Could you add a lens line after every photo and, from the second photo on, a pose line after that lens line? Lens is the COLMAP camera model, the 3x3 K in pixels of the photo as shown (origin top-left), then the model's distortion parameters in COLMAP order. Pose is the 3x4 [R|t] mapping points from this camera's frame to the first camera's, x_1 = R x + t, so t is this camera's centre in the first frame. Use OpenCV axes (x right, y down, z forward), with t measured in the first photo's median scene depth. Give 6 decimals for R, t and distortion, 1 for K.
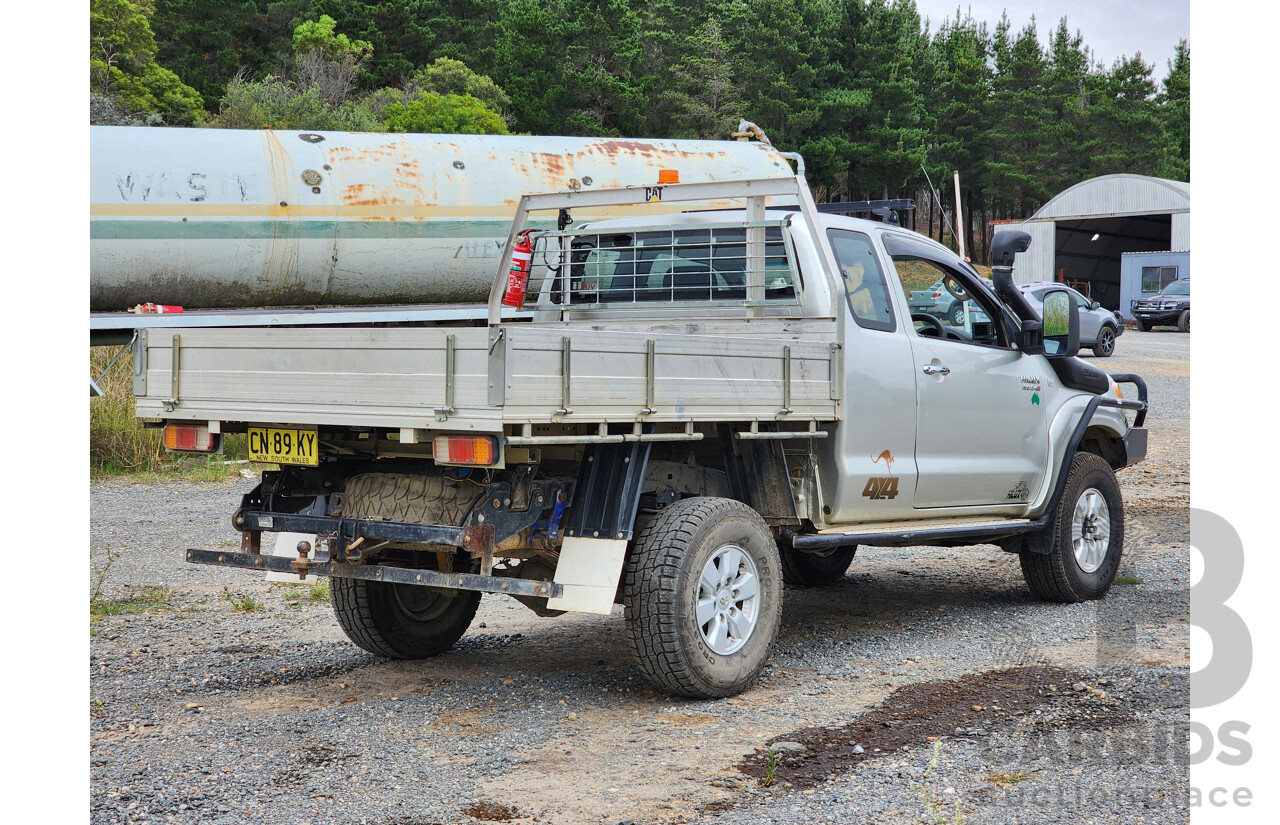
lens RADIAL K [[2053.3, 0, 640.0], [0, 2053.3, 412.5], [0, 0, 1]] dist [0.237001, 0.023356]
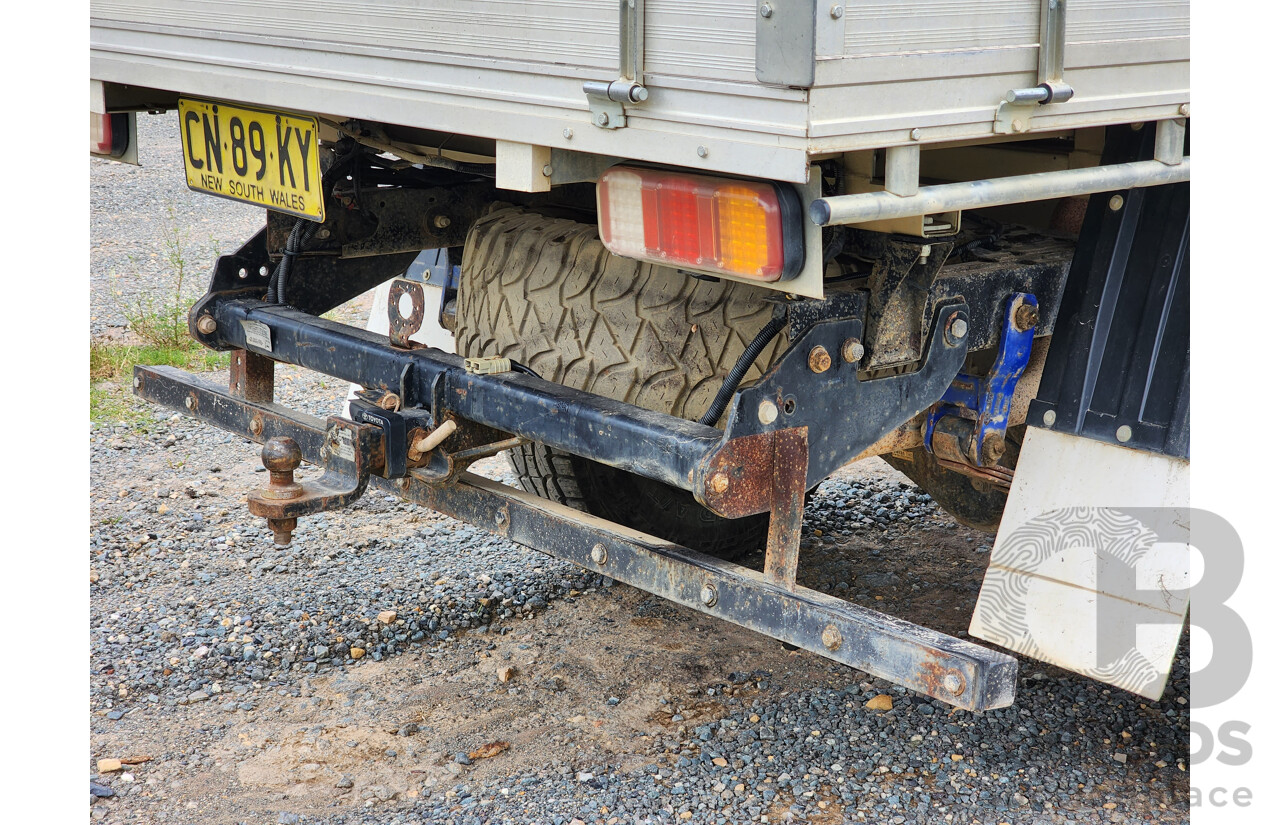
lens RADIAL K [[2159.9, 0, 617.0], [0, 2159.9, 412.6], [0, 0, 1]] dist [-0.011170, 0.075684]
pose [[0.974606, 0.039696, -0.220379, -0.024112], [0.007845, 0.977505, 0.210768, -0.018675], [0.223788, -0.207144, 0.952371, 0.631167]]
